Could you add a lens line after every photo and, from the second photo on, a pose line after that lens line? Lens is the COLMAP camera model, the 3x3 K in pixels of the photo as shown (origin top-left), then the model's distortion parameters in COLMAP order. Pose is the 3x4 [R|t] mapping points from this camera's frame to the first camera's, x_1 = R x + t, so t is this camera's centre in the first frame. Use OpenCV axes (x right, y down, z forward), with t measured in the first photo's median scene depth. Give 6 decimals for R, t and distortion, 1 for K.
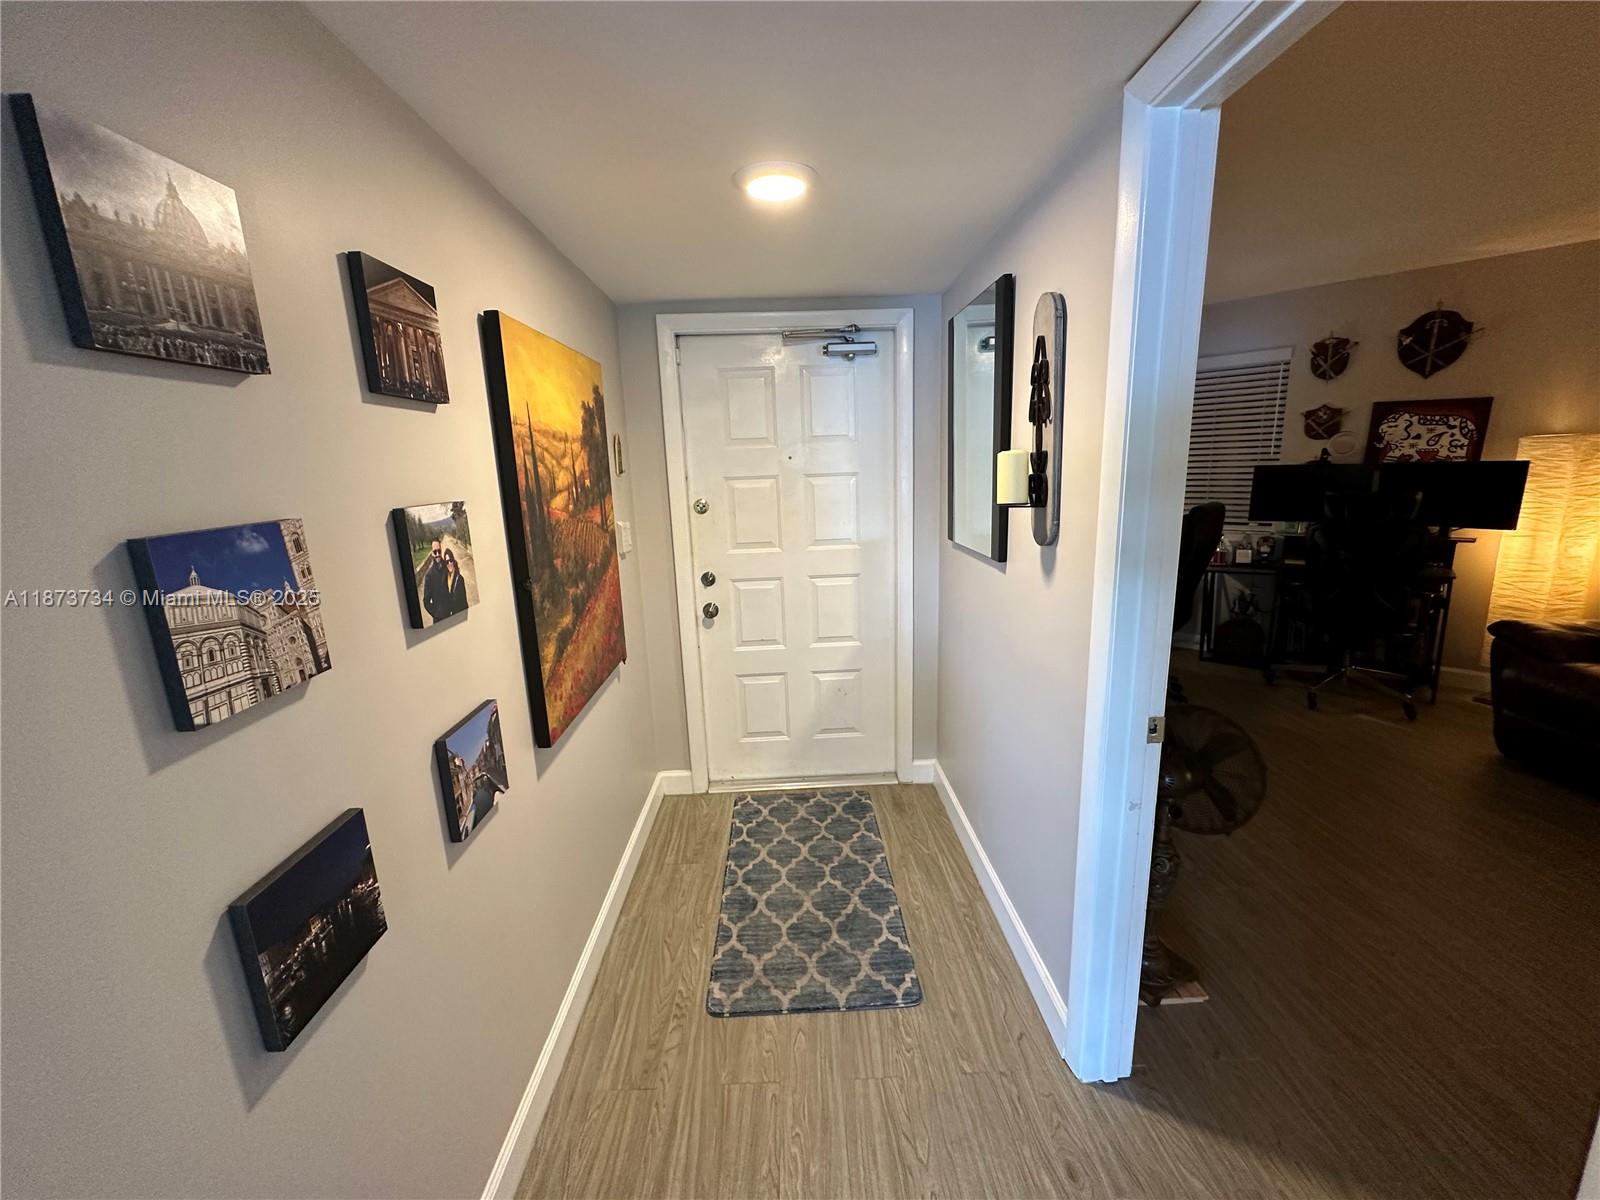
lens RADIAL K [[644.8, 0, 800.0], [0, 644.8, 600.0], [0, 0, 1]] dist [-0.001457, 0.000526]
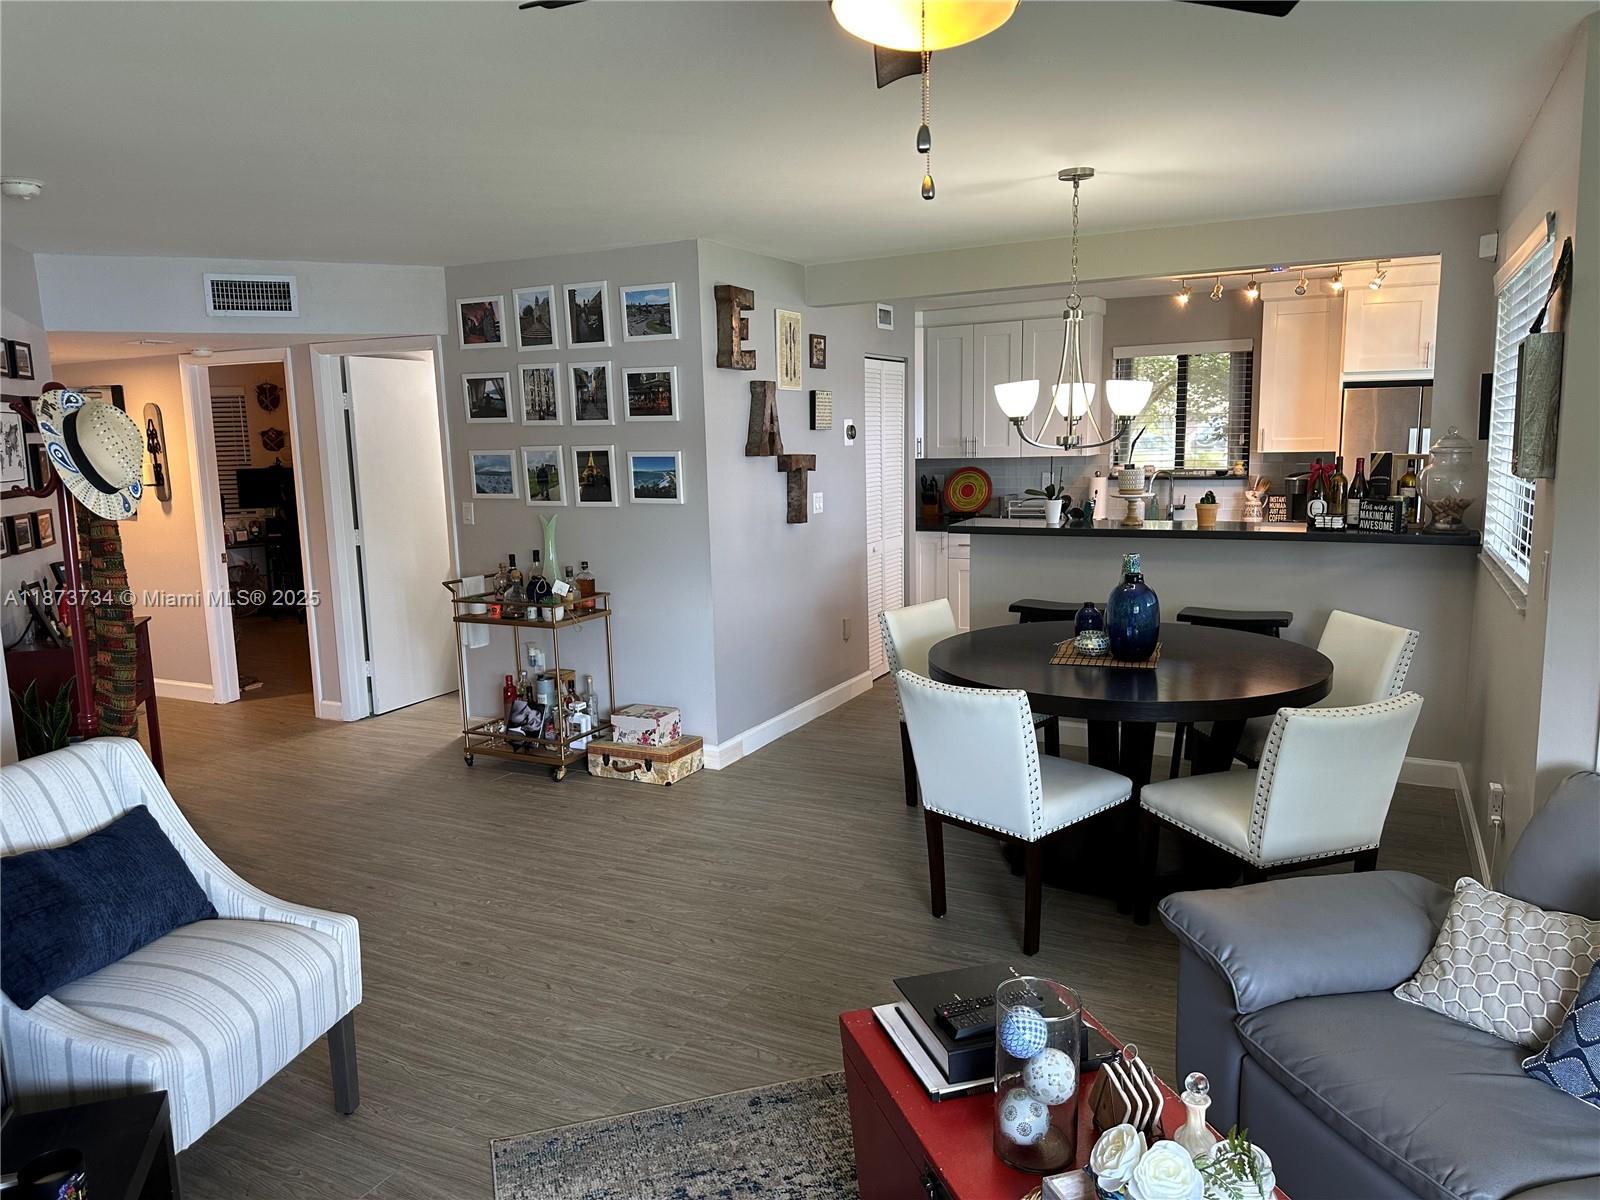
lens RADIAL K [[1136.9, 0, 797.7], [0, 1136.9, 605.0], [0, 0, 1]] dist [0.082999, -0.104726]
pose [[0.490828, -0.110240, 0.864254, -0.905855], [0.186991, 0.982176, 0.019086, 0.265946], [-0.850954, 0.152240, 0.502693, -1.271478]]
